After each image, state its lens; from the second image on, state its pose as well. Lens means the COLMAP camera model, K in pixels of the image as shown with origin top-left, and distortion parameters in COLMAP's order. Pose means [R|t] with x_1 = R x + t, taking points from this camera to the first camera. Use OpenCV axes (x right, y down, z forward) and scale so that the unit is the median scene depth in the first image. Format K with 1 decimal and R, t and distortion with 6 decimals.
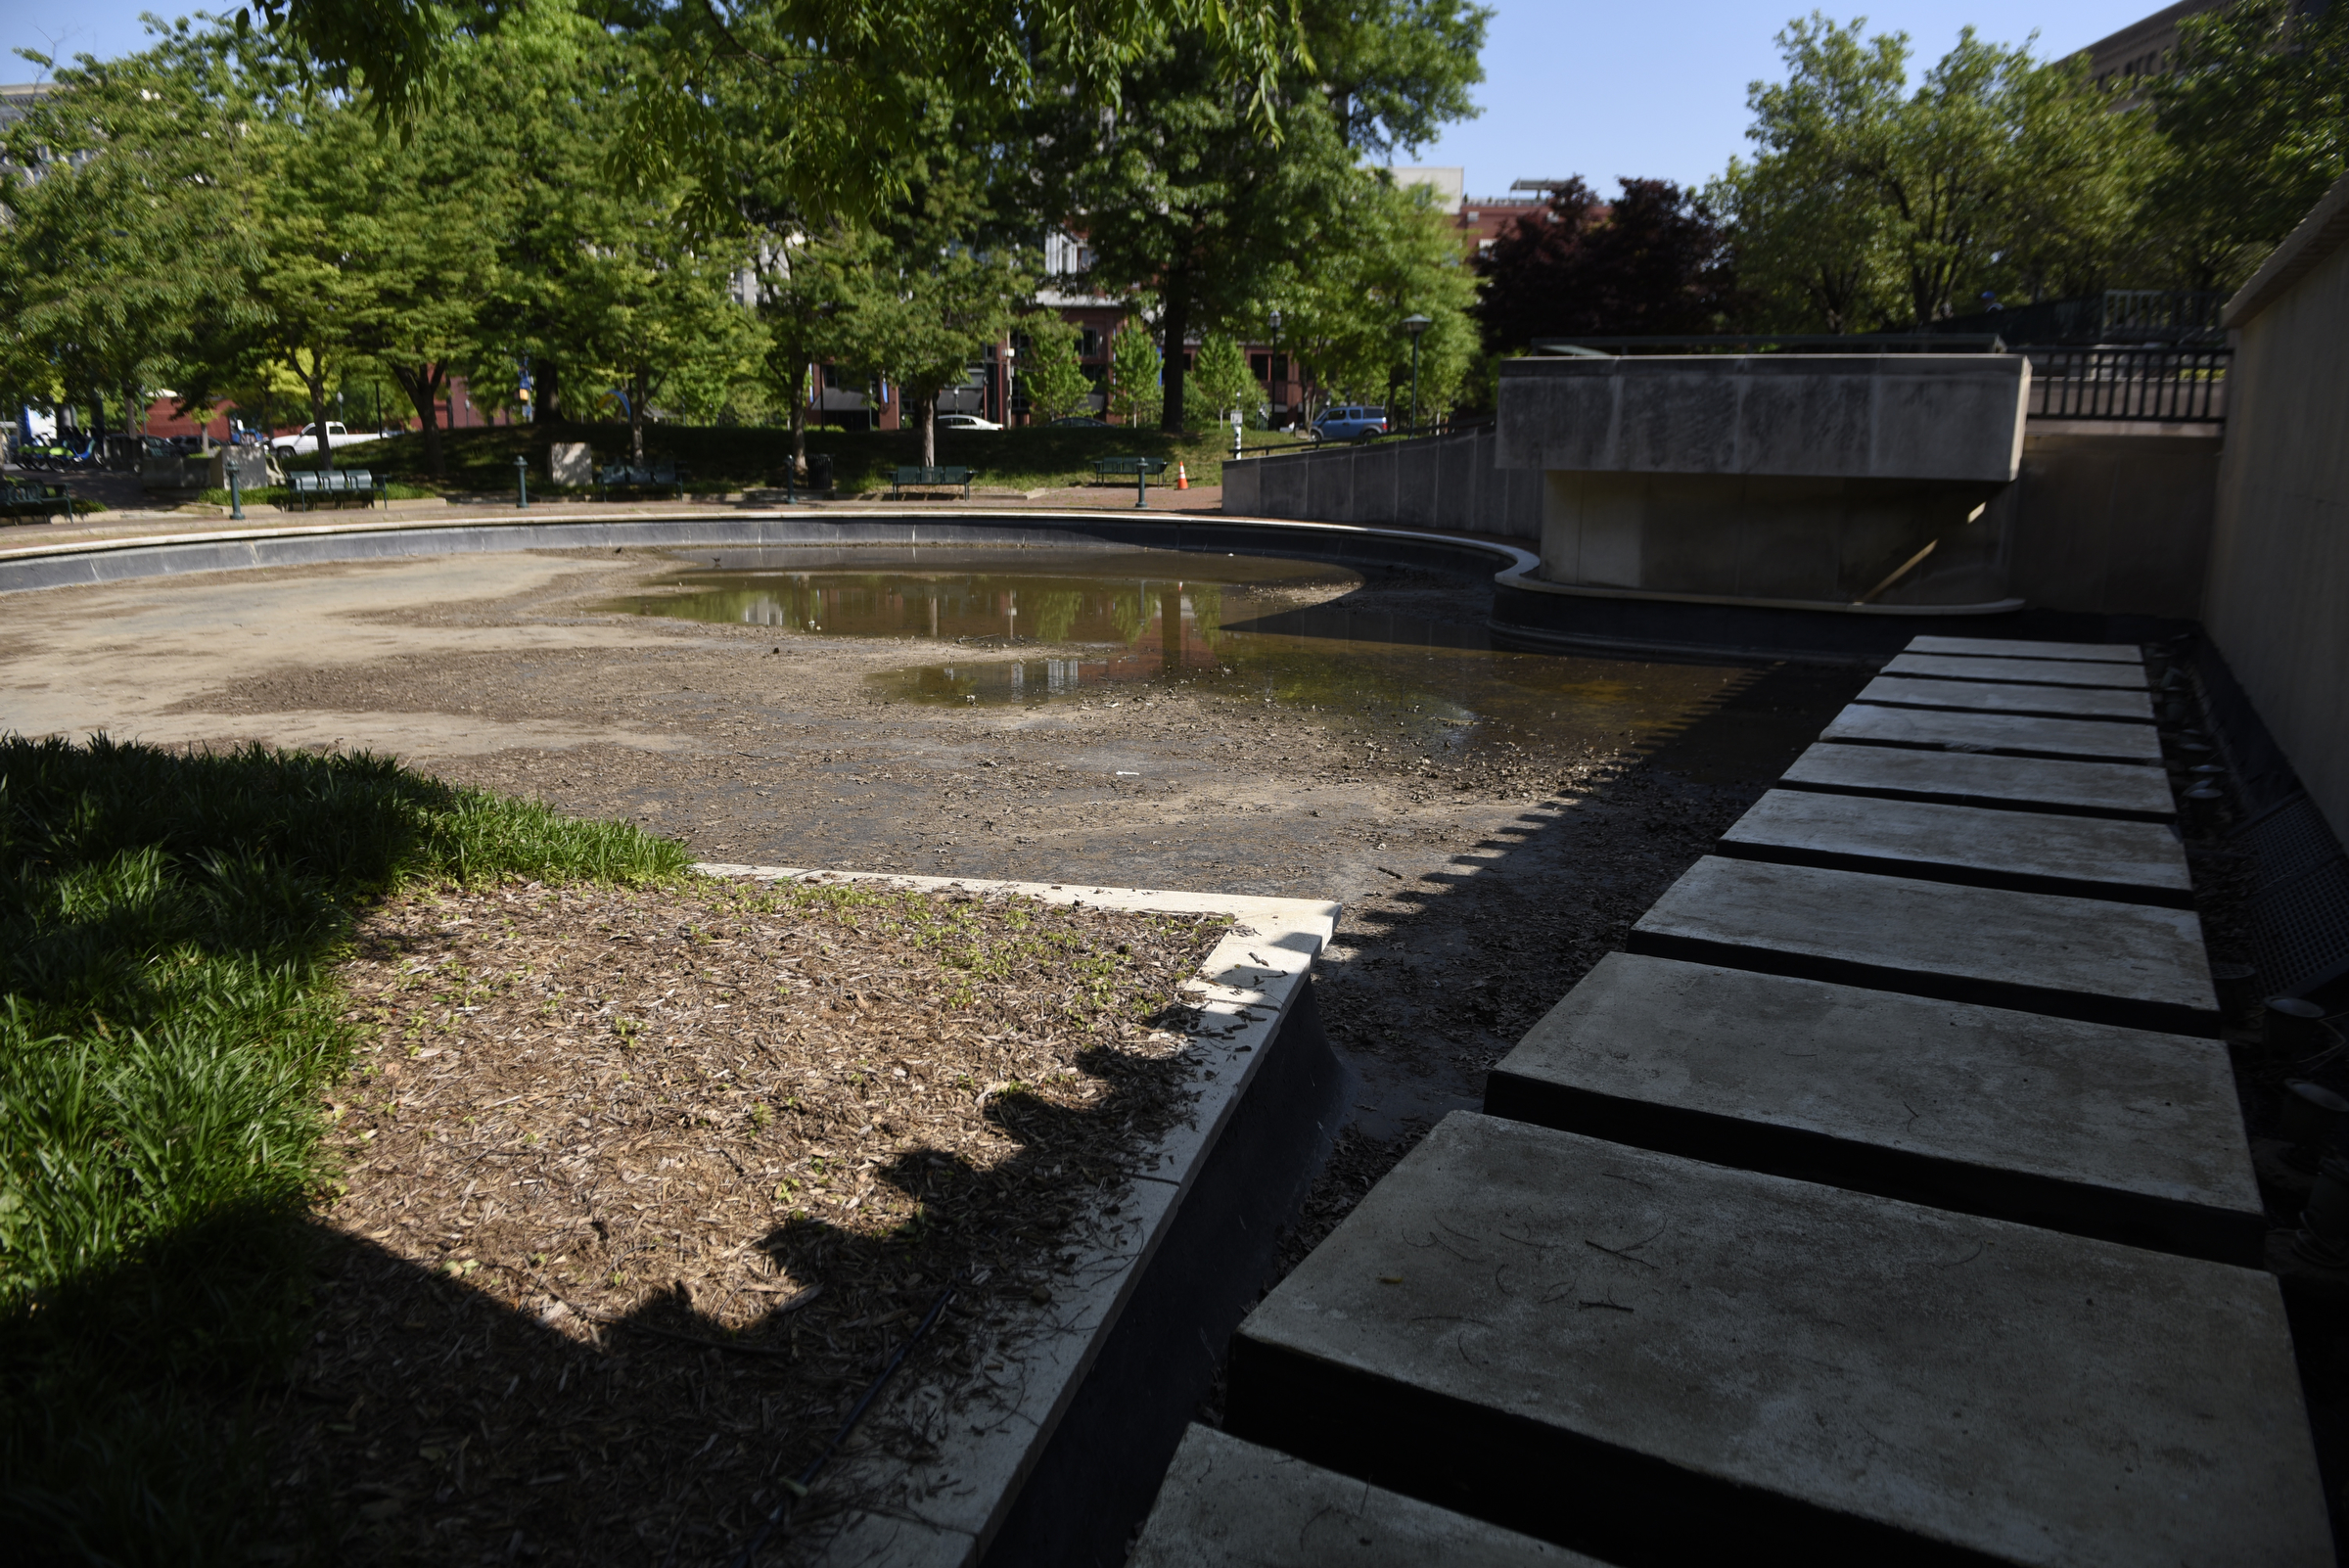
lens RADIAL K [[1598.1, 0, 1179.5], [0, 1598.1, 784.5], [0, 0, 1]] dist [-0.027037, -0.003278]
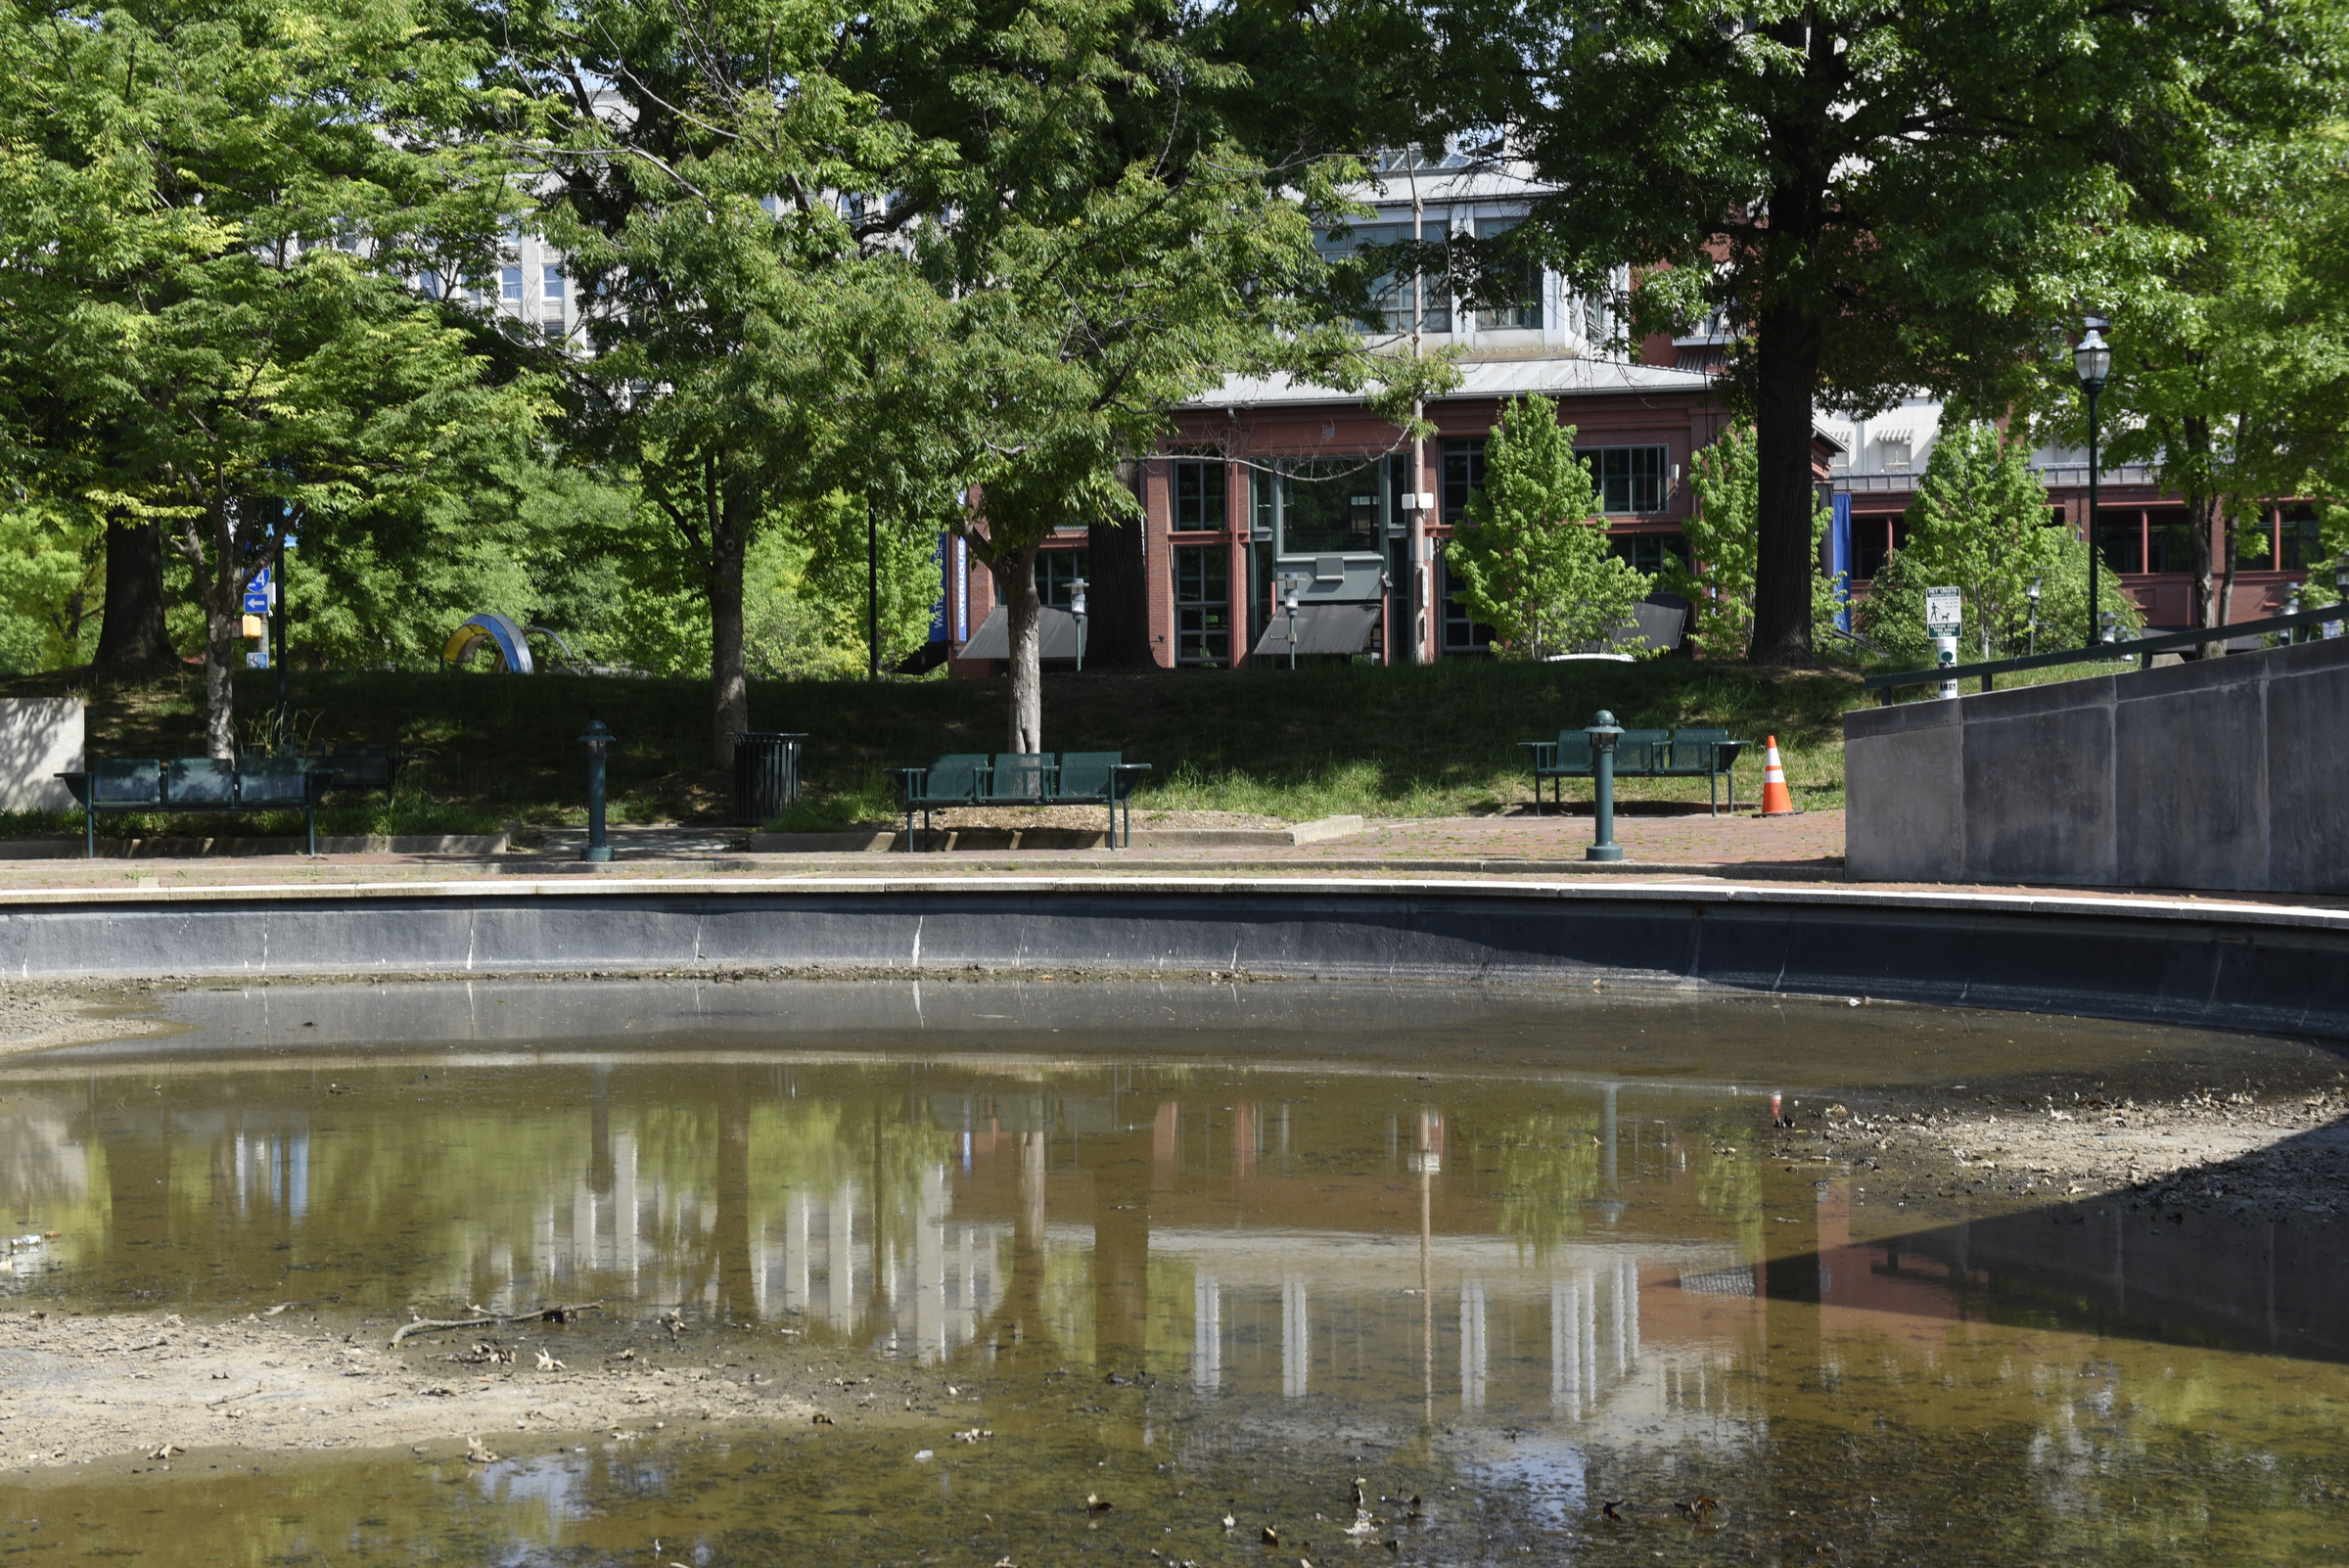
lens RADIAL K [[3871.7, 0, 1171.3], [0, 3871.7, 790.5], [0, 0, 1]] dist [0.172757, 0.000000]
pose [[0.980773, -0.011727, -0.194798, 0.039737], [-0.027469, 0.979959, -0.197297, -0.025419], [0.193208, 0.198854, 0.960795, 0.194659]]
